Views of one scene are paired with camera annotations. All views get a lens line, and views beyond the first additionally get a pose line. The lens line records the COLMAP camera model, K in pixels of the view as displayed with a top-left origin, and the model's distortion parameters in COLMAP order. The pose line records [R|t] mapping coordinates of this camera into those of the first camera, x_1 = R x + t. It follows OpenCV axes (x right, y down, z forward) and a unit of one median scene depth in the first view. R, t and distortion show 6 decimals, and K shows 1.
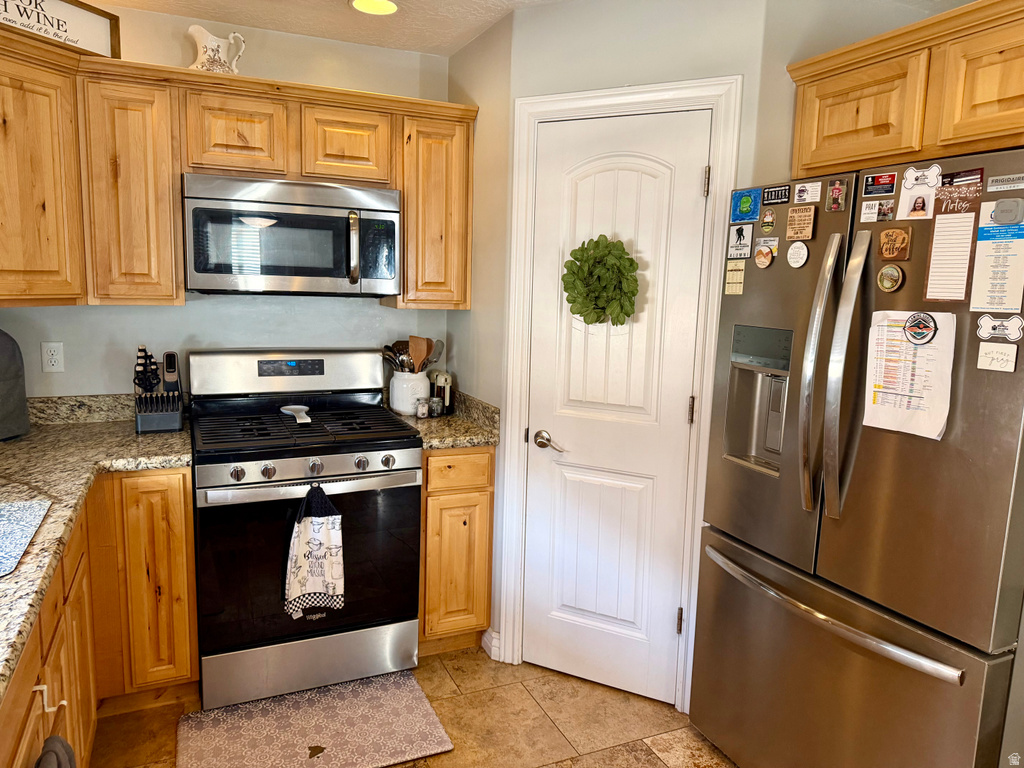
lens RADIAL K [[727.7, 0, 515.2], [0, 727.7, 378.8], [0, 0, 1]] dist [0.059761, -0.080838]
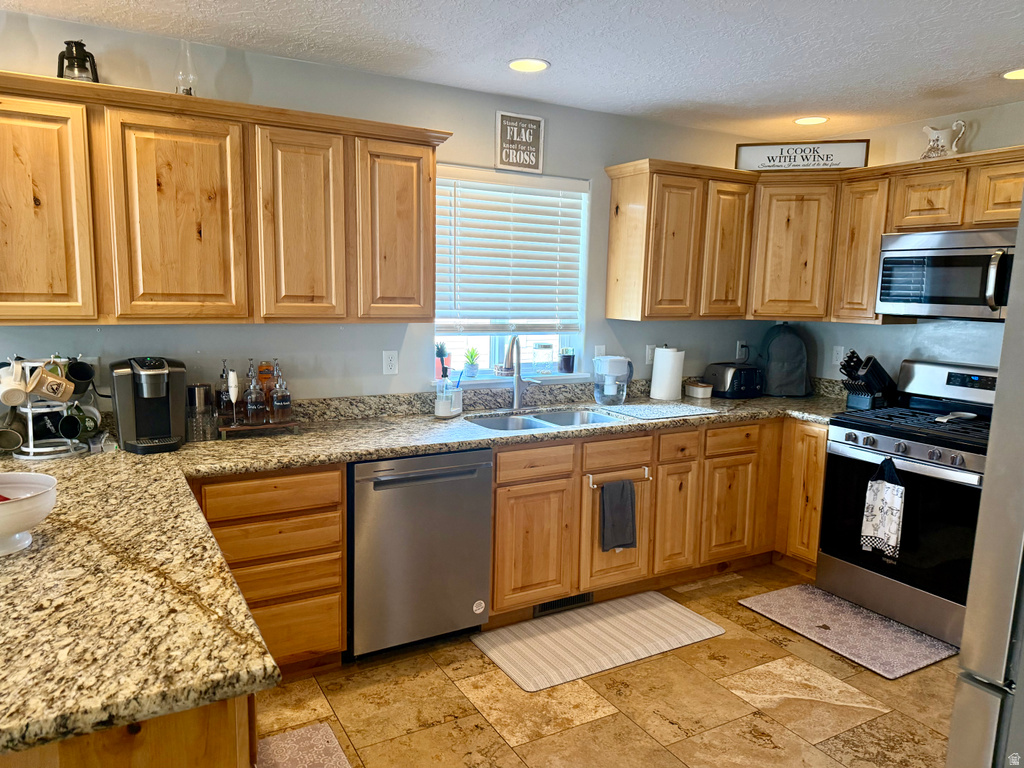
lens RADIAL K [[727.7, 0, 515.2], [0, 727.7, 378.8], [0, 0, 1]] dist [0.059761, -0.080838]
pose [[0.104095, 0.100128, -0.989514, 0.941707], [-0.156846, 0.984122, 0.083082, -0.001868], [0.982122, 0.146553, 0.118146, 0.140143]]
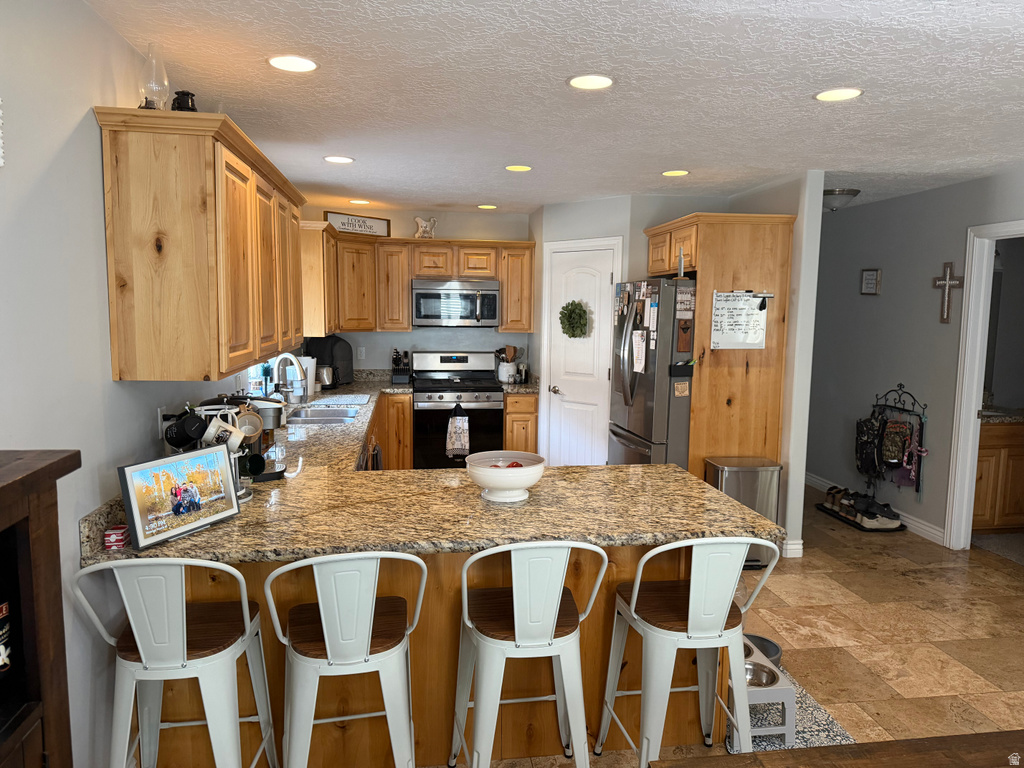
lens RADIAL K [[716.5, 0, 508.6], [0, 716.5, 383.7], [0, 0, 1]] dist [0.150523, -0.000285]
pose [[0.960698, 0.012127, -0.277330, 0.545845], [-0.021901, 0.999242, -0.032172, 0.147609], [0.276730, 0.036982, 0.960236, -1.247779]]
